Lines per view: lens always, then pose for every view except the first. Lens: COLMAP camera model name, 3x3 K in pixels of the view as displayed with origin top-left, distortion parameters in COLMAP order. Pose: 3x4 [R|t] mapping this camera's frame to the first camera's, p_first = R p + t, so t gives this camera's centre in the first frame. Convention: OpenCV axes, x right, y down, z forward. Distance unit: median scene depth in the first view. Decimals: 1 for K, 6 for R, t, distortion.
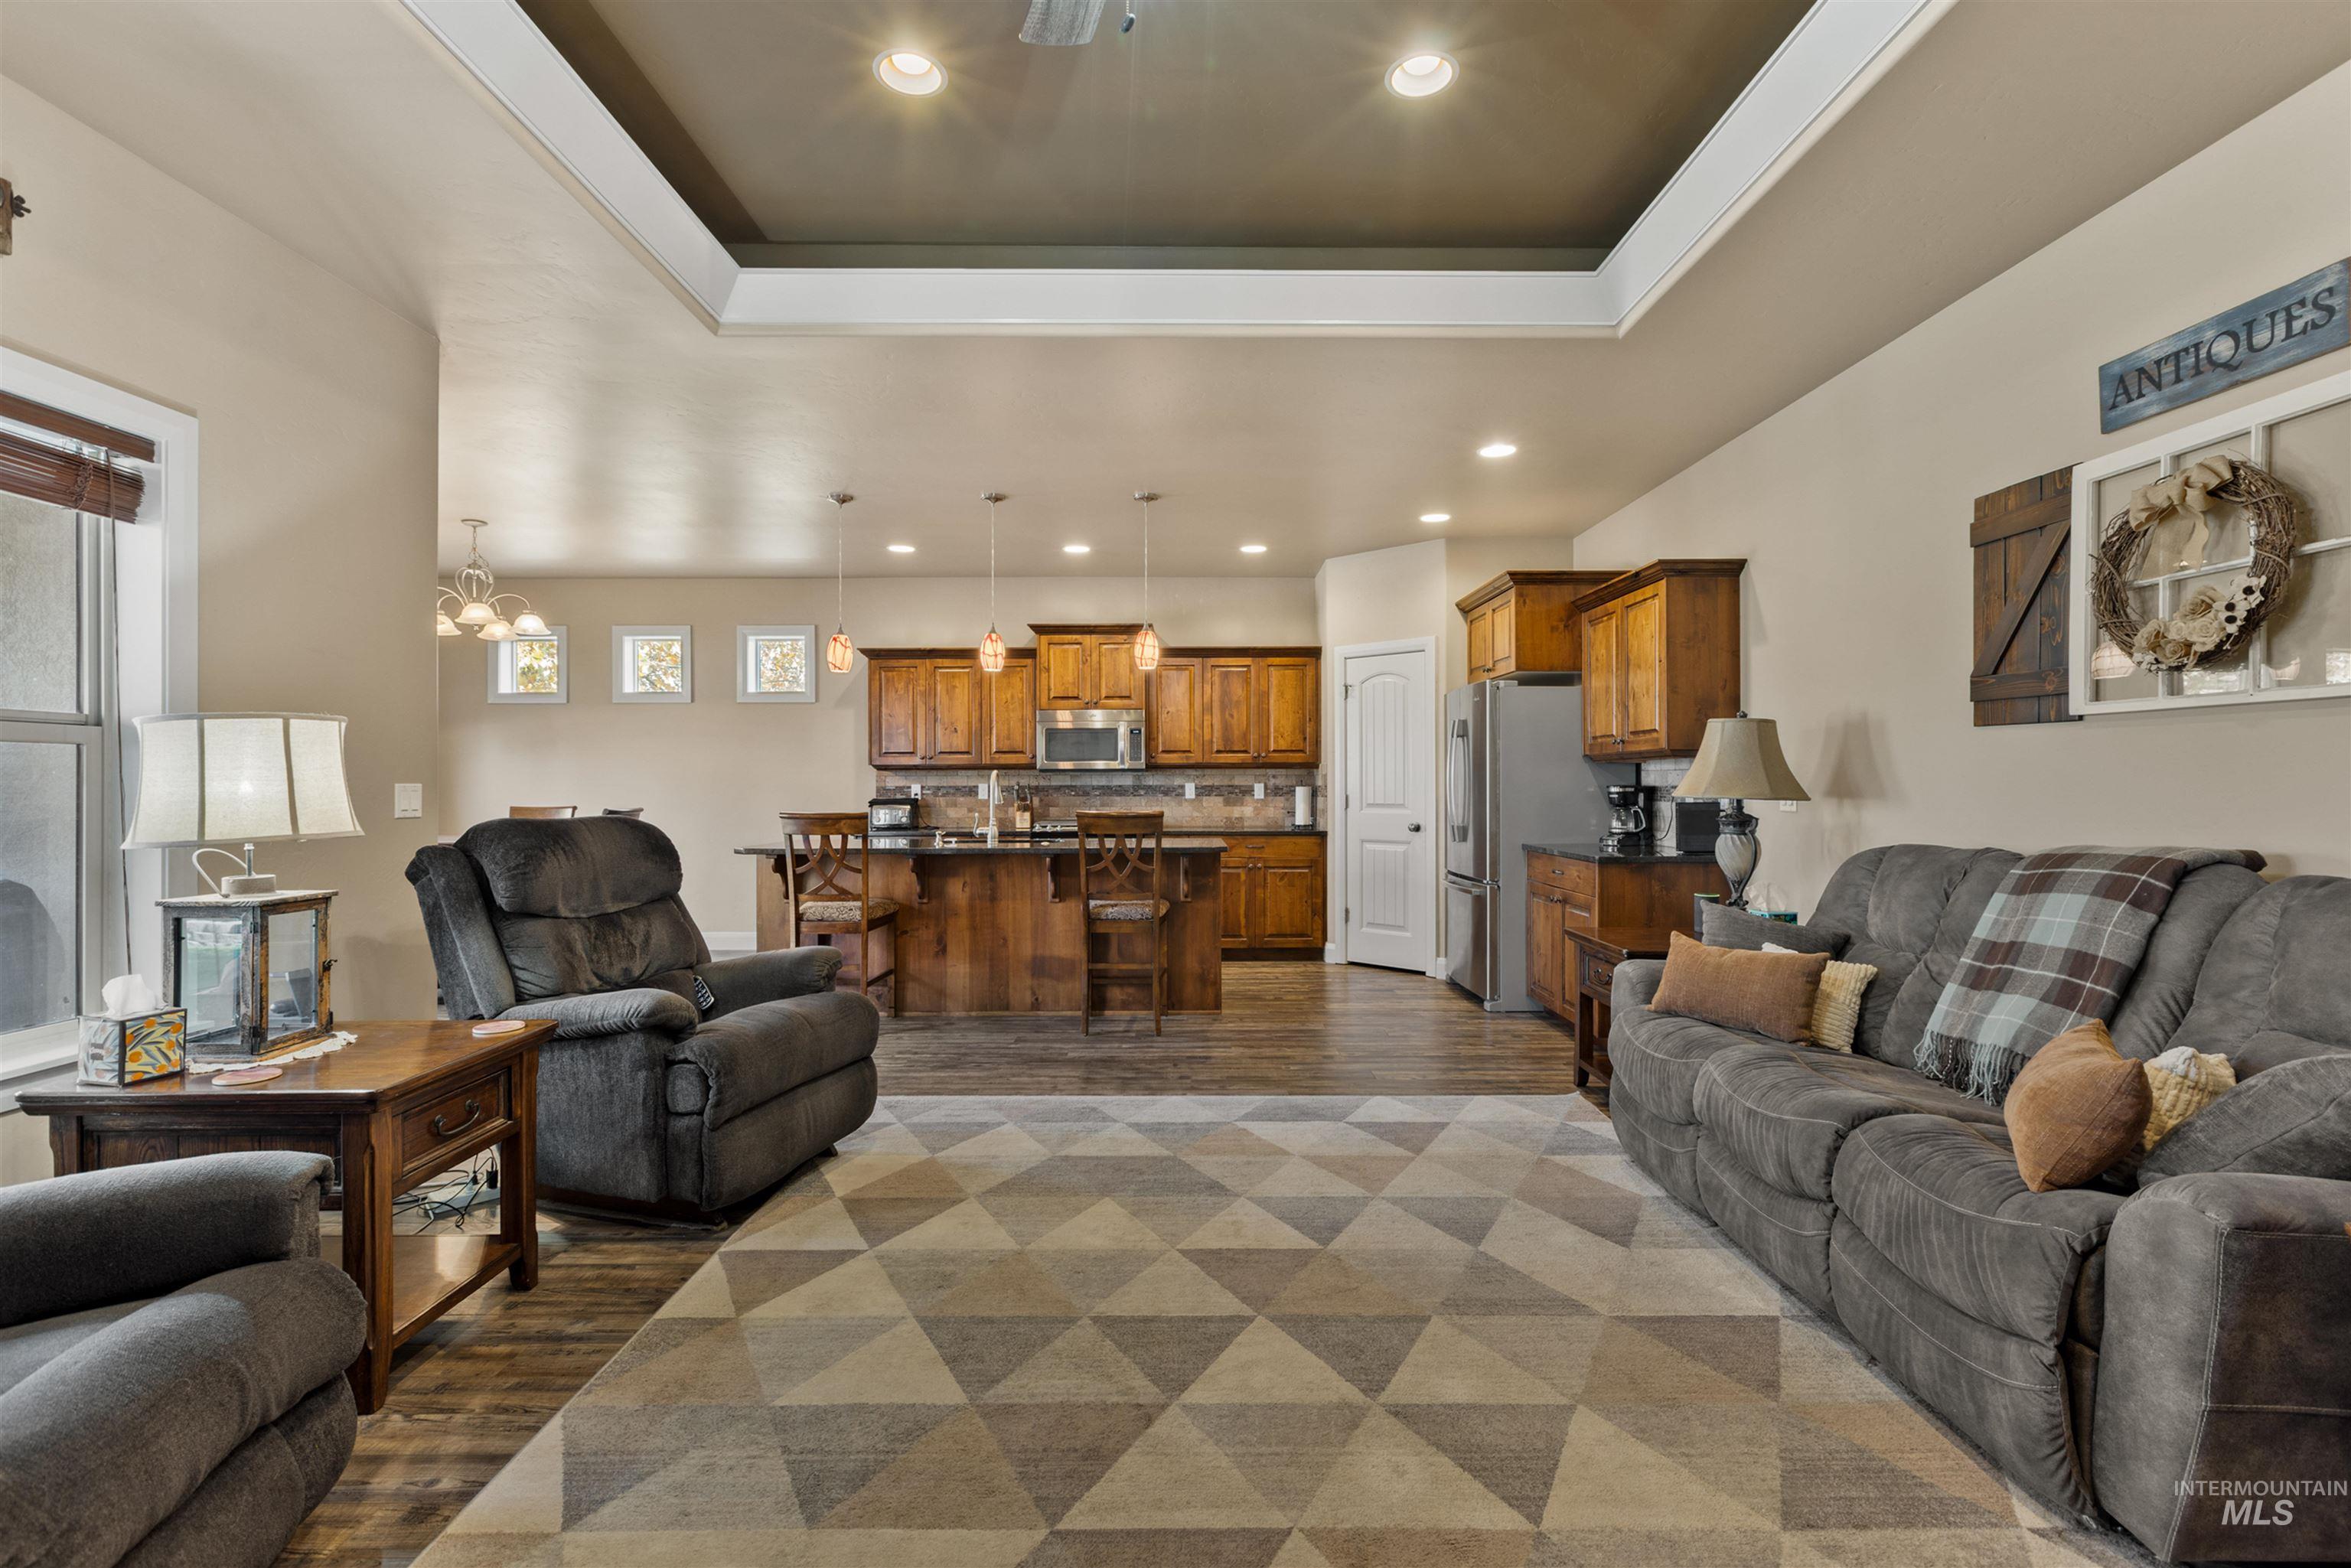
lens RADIAL K [[1065.3, 0, 1180.0], [0, 1065.3, 780.0], [0, 0, 1]] dist [-0.000426, 0.000225]
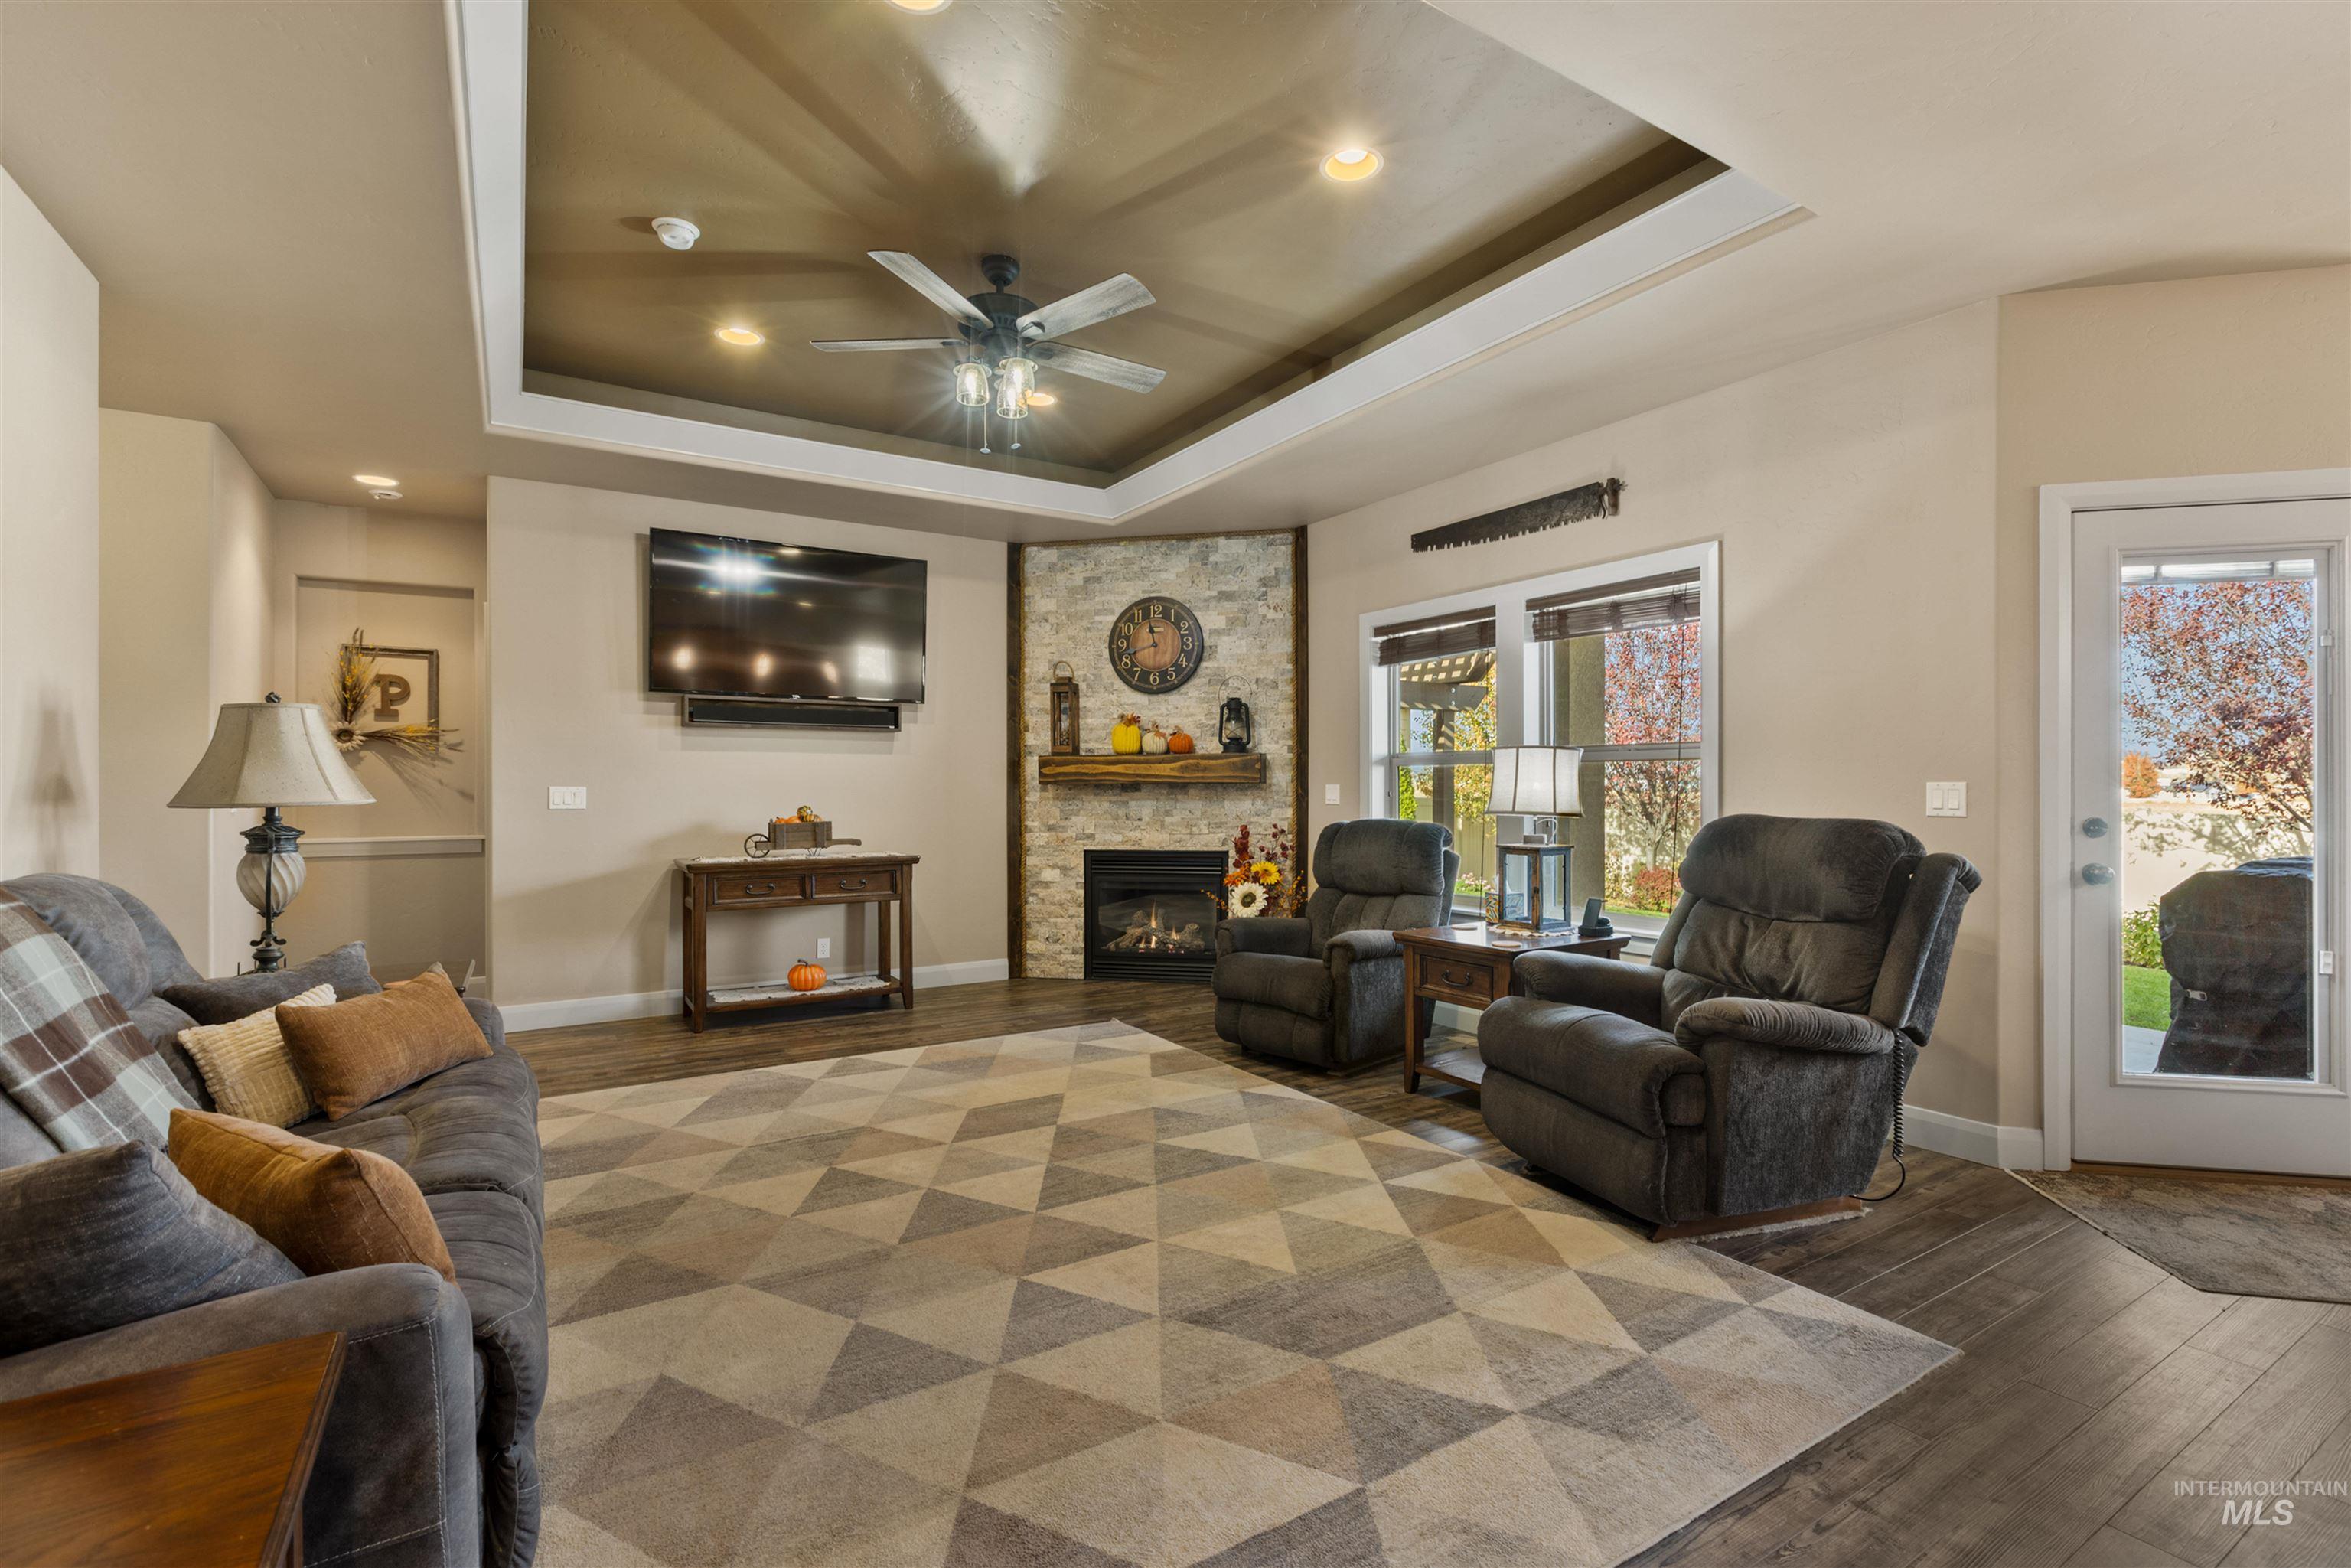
lens RADIAL K [[1070.4, 0, 1183.8], [0, 1070.4, 788.9], [0, 0, 1]] dist [-0.000717, 0.000249]
pose [[-0.850882, 0.004058, -0.525342, 0.249357], [0.005405, 0.999985, -0.001029, 0.004359], [0.525329, -0.003716, -0.850891, 0.924721]]
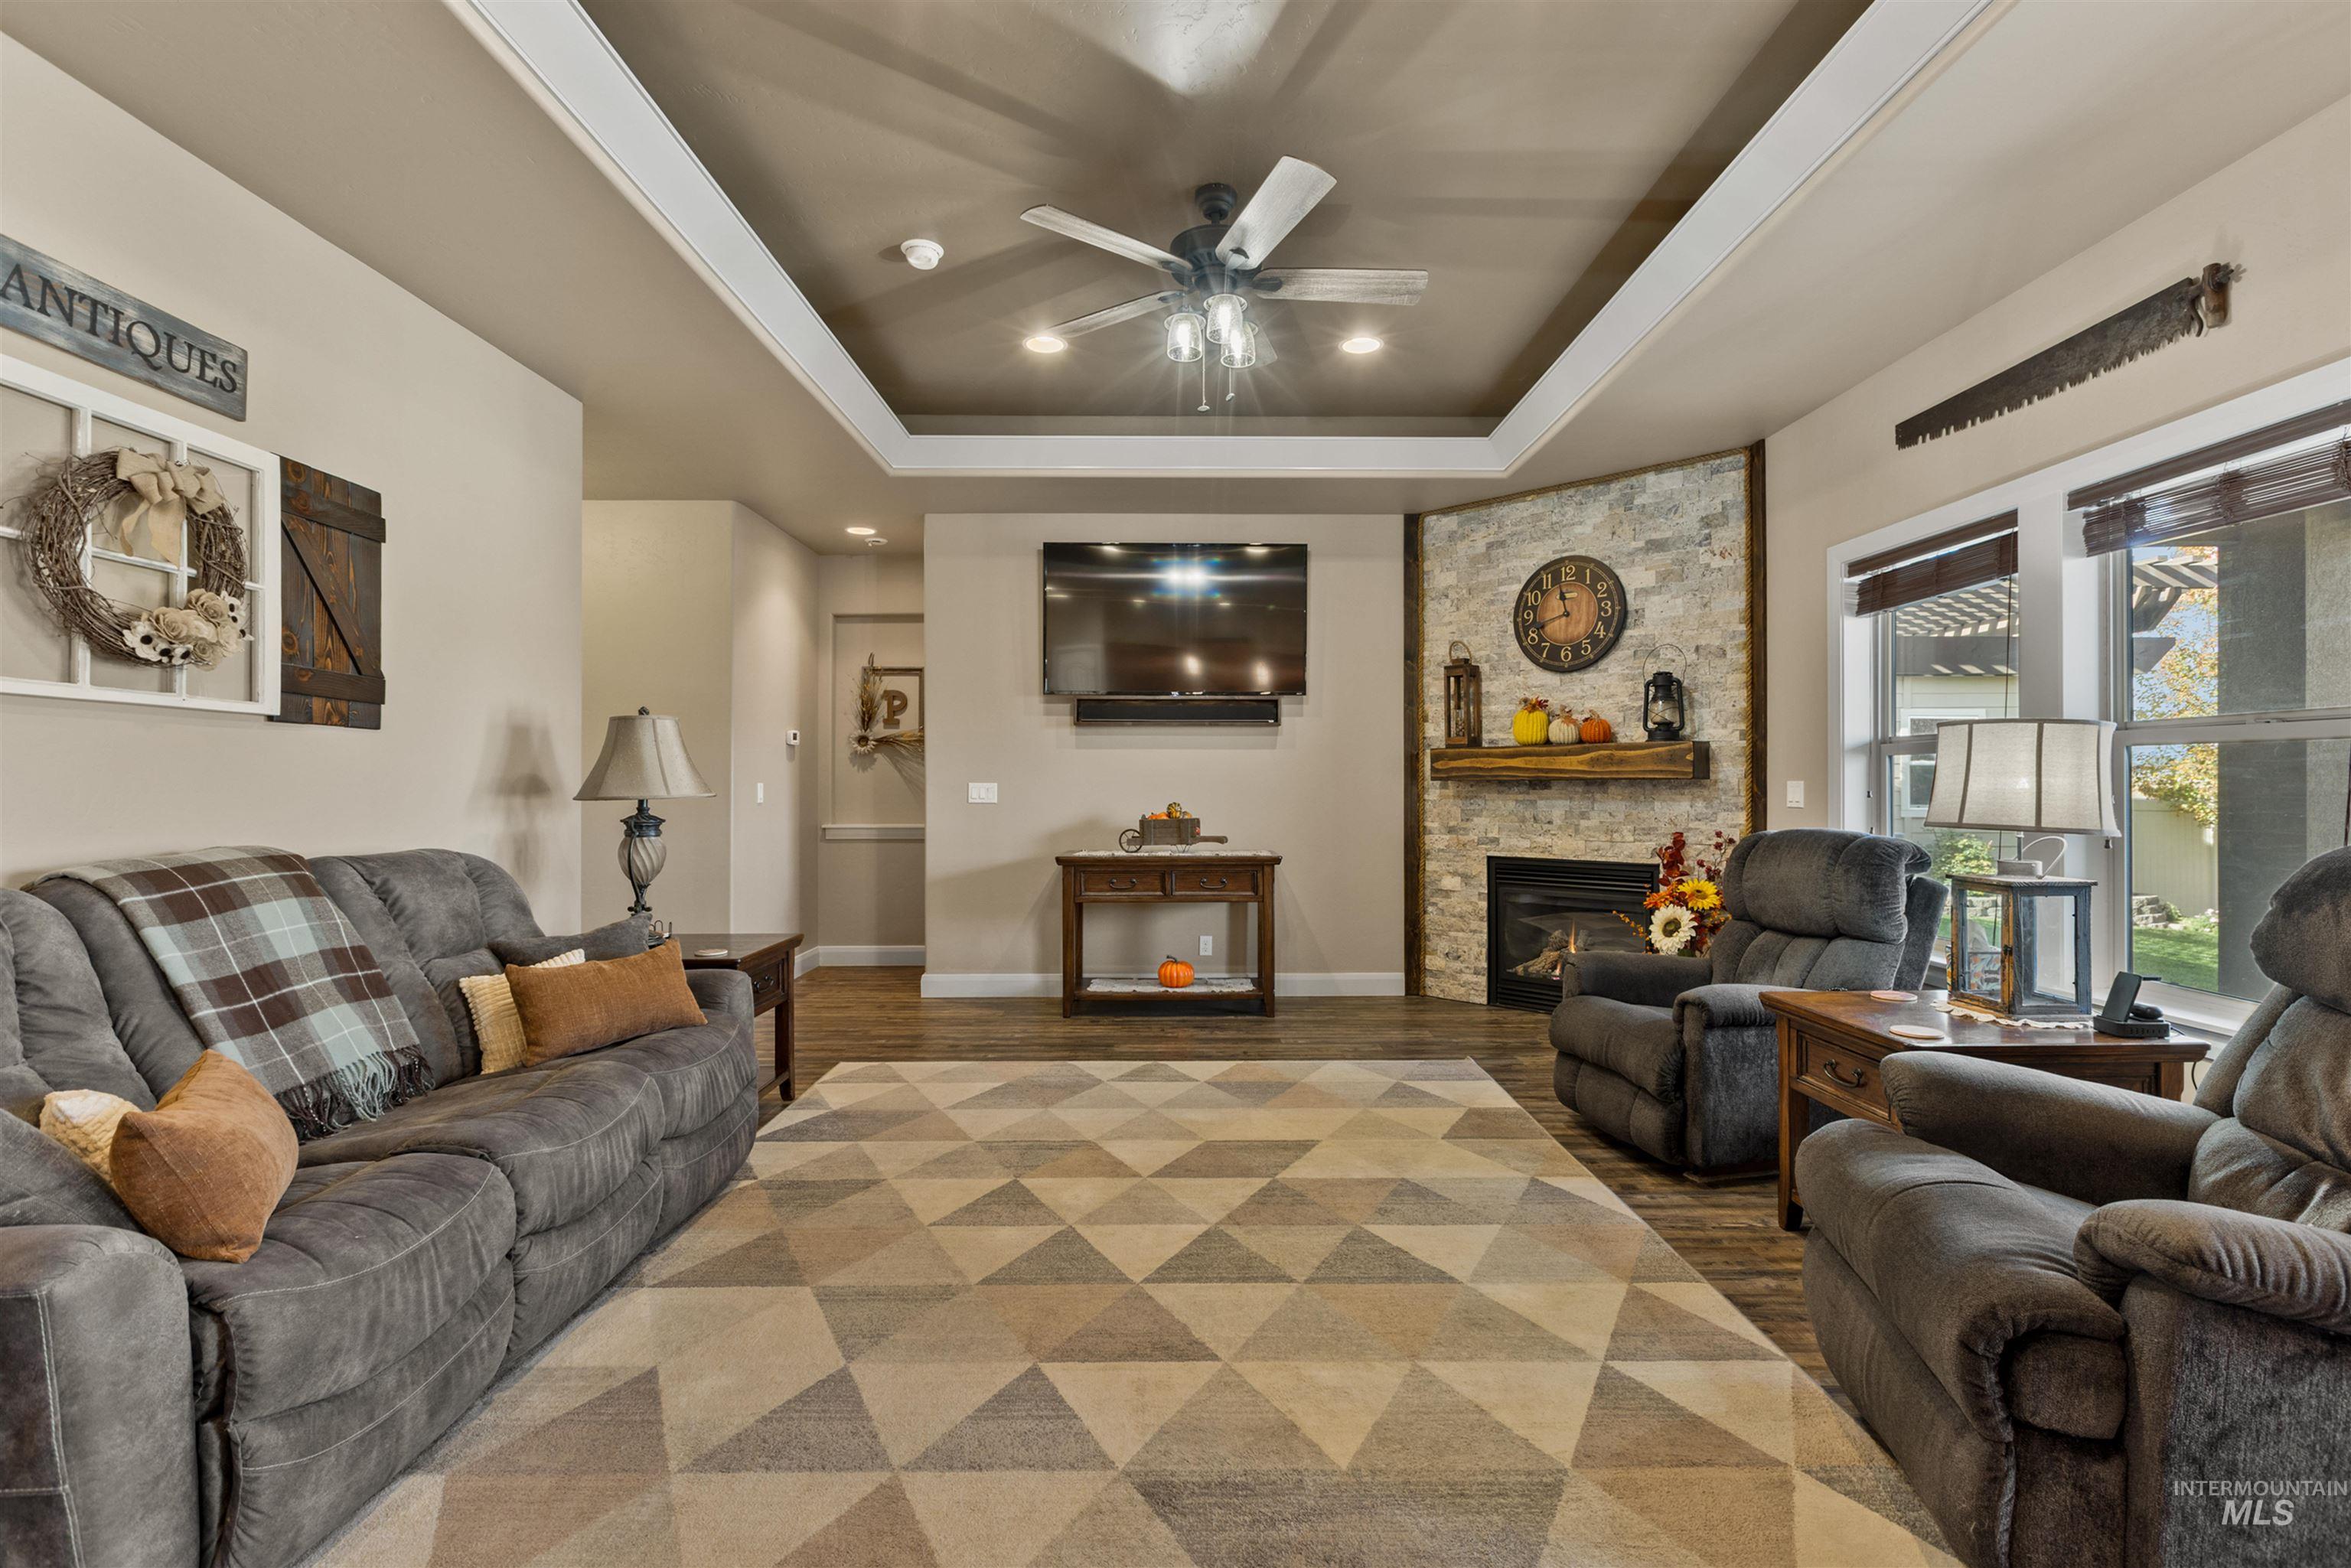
lens RADIAL K [[1065.3, 0, 1180.0], [0, 1065.3, 780.0], [0, 0, 1]] dist [-0.000426, 0.000225]
pose [[-0.999996, 0.002470, 0.001327, 0.012831], [0.002460, 0.999966, -0.007897, 0.004251], [-0.001347, -0.007893, -0.999968, 0.884853]]
